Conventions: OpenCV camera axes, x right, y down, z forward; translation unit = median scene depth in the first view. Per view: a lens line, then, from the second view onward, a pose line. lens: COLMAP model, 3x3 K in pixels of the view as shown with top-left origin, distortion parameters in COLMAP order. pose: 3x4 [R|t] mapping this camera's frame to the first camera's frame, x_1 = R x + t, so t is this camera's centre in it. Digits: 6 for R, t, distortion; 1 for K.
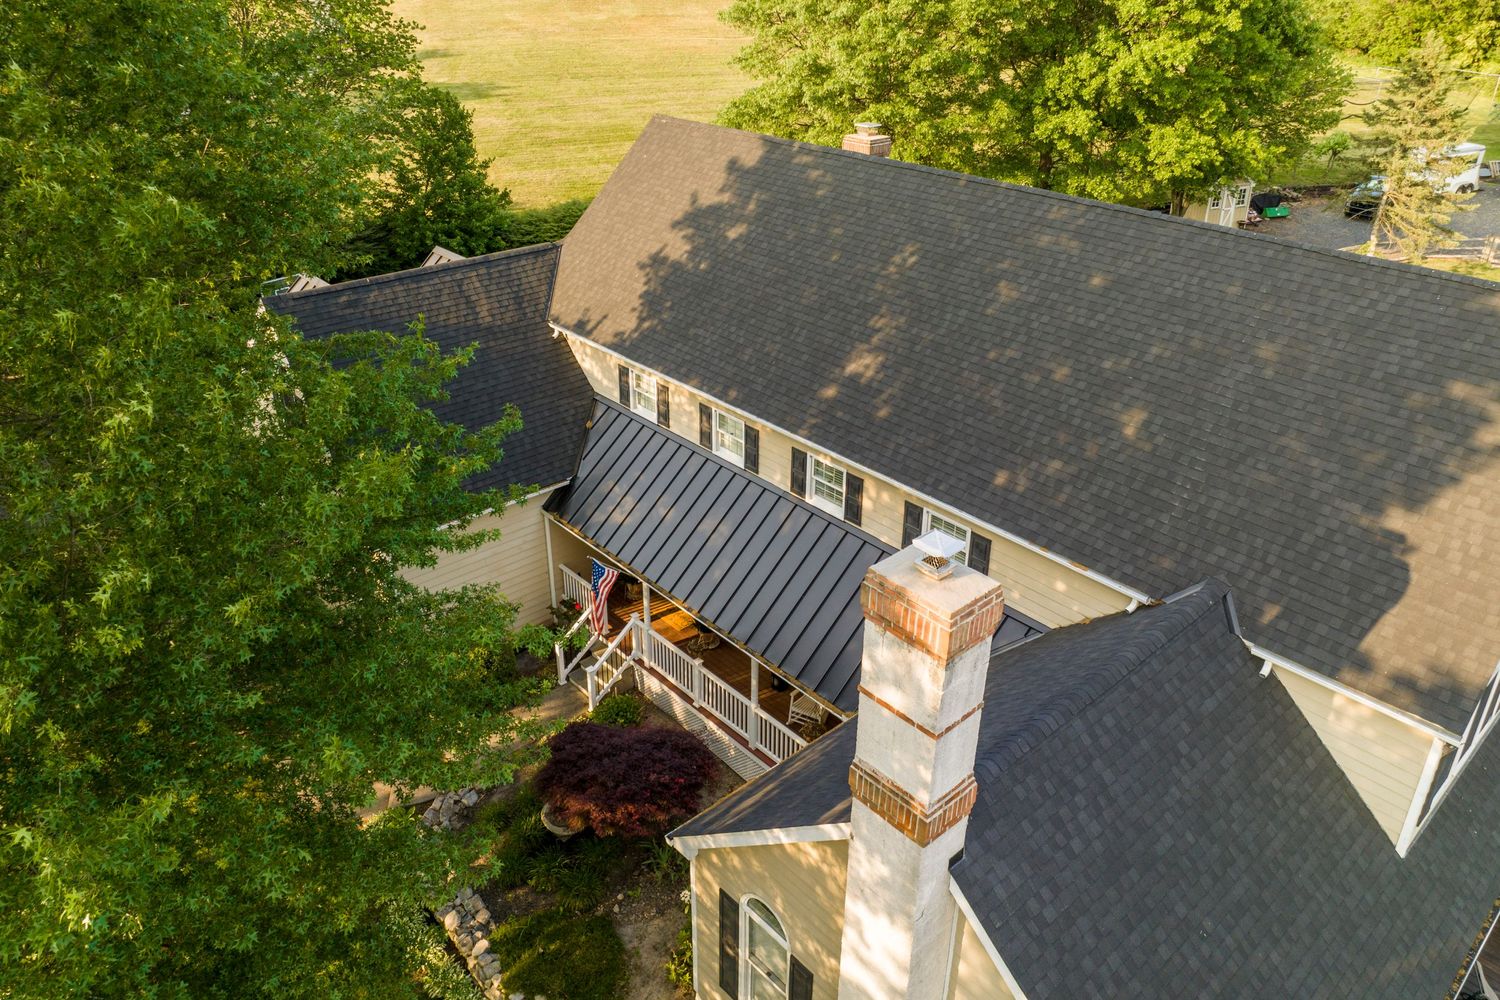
lens RADIAL K [[1071.1, 0, 752.5], [0, 1071.1, 442.5], [0, 0, 1]] dist [-0.034877, -0.000812]
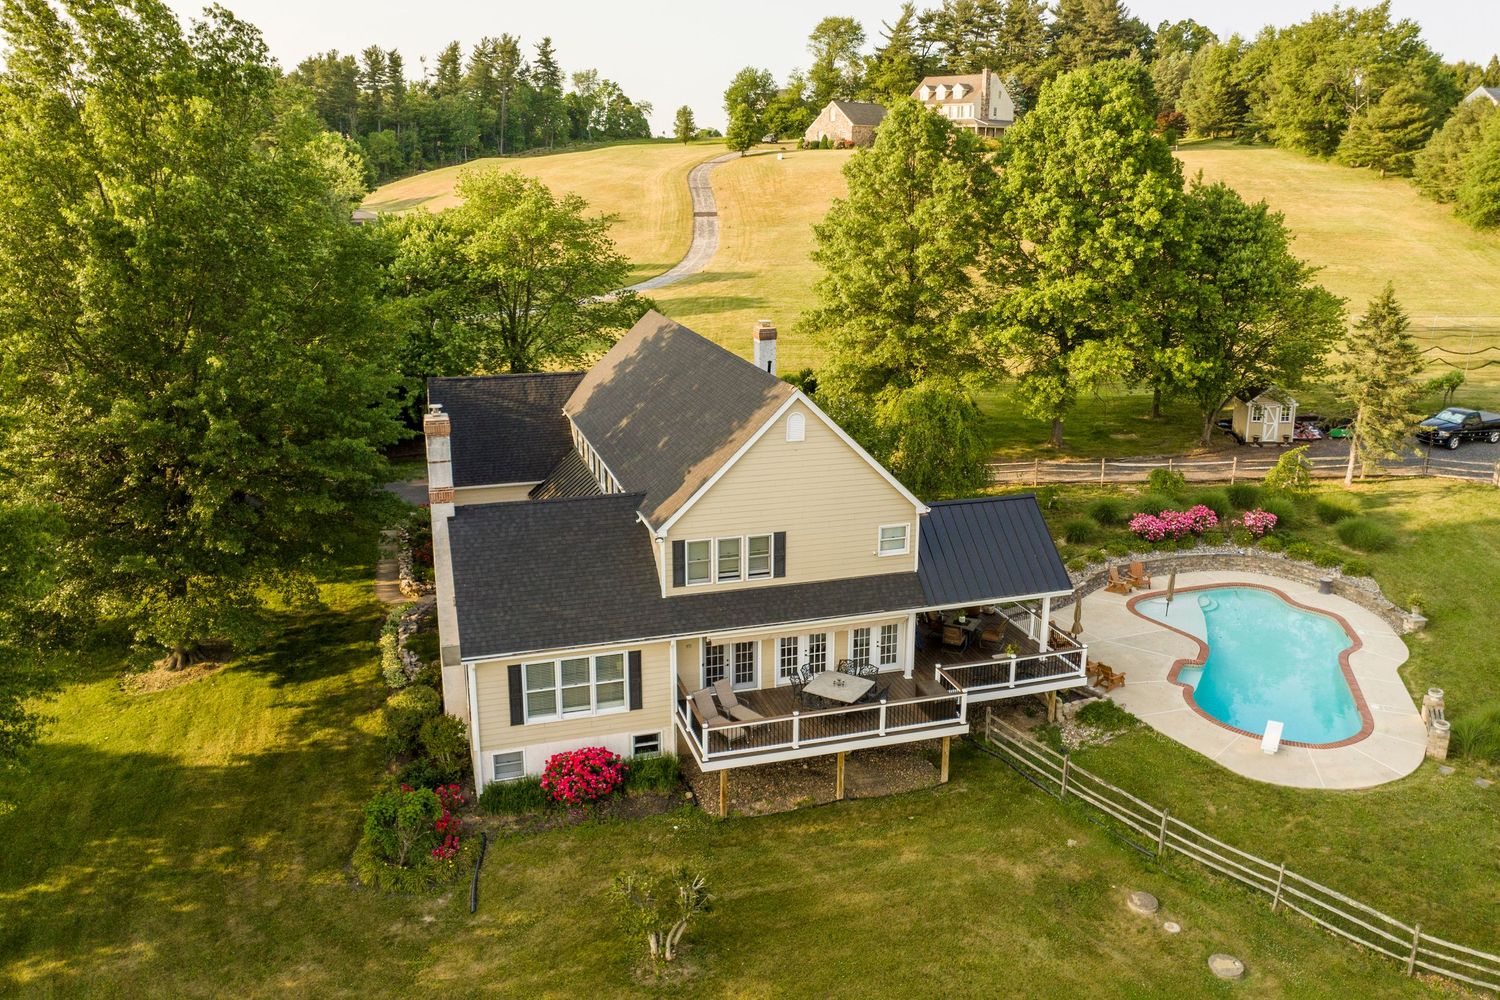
lens RADIAL K [[1161.4, 0, 723.6], [0, 1161.4, 464.9], [0, 0, 1]] dist [-0.028062, -0.009694]
pose [[0.896770, 0.099612, -0.431139, 1.085925], [-0.179937, 0.972230, -0.149640, 0.275328], [0.404261, 0.211771, 0.889790, -0.804636]]
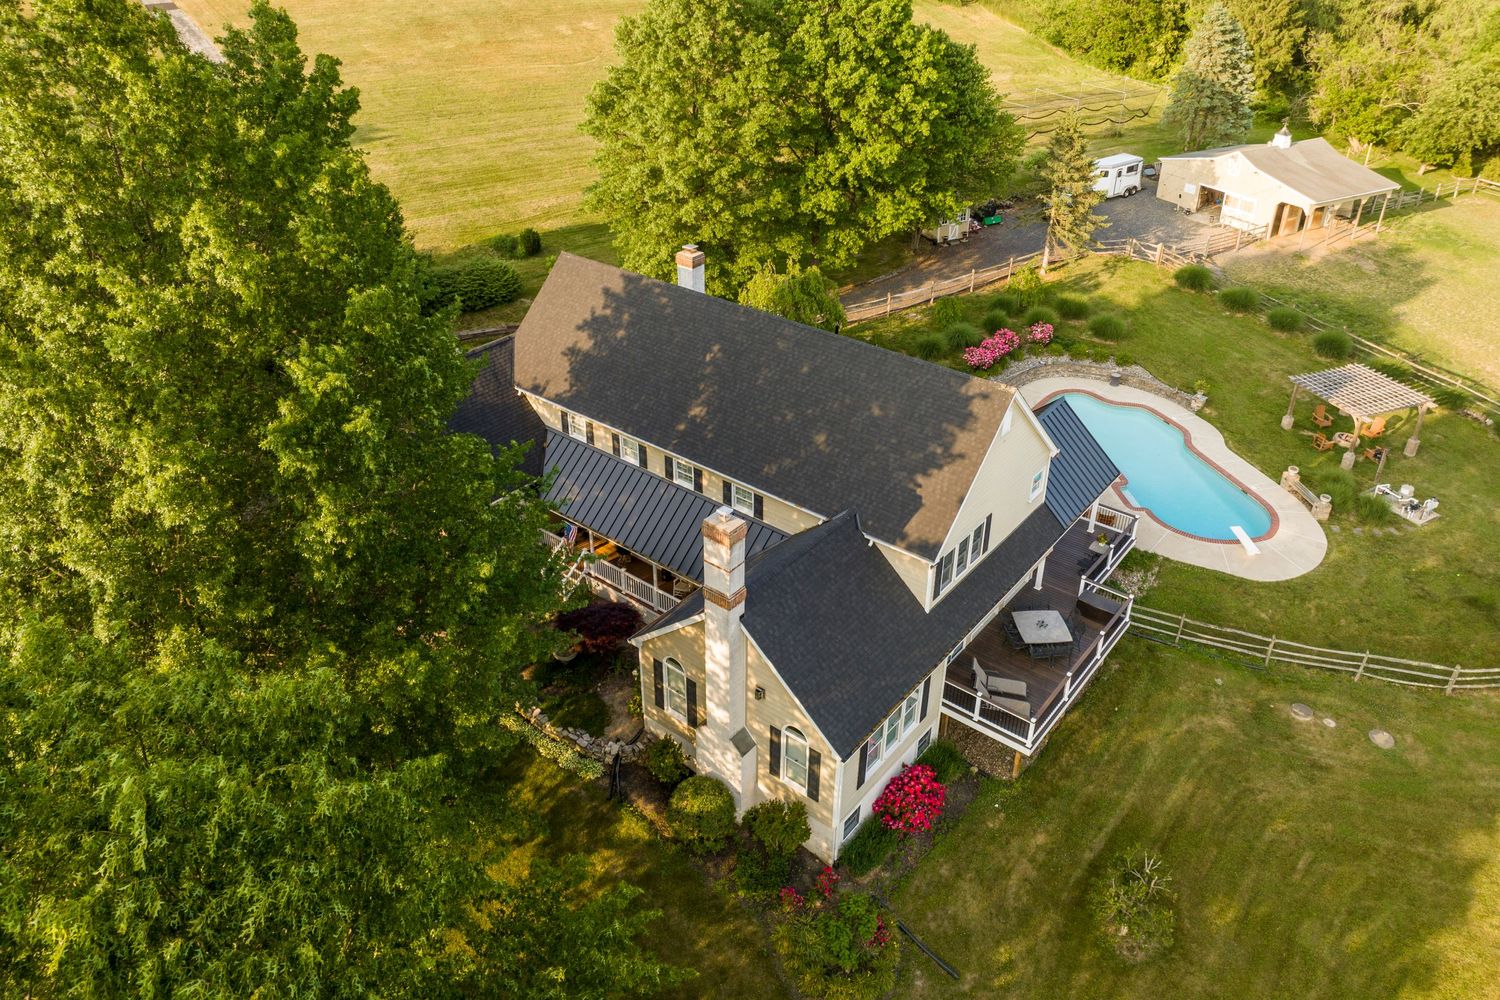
lens RADIAL K [[1065.5, 0, 741.4], [0, 1065.5, 448.7], [0, 0, 1]] dist [-0.028371, -0.003358]
pose [[0.988093, -0.082526, 0.129849, -0.066208], [0.073435, 0.994602, 0.073314, -0.122482], [-0.135199, -0.062905, 0.988820, -0.820624]]
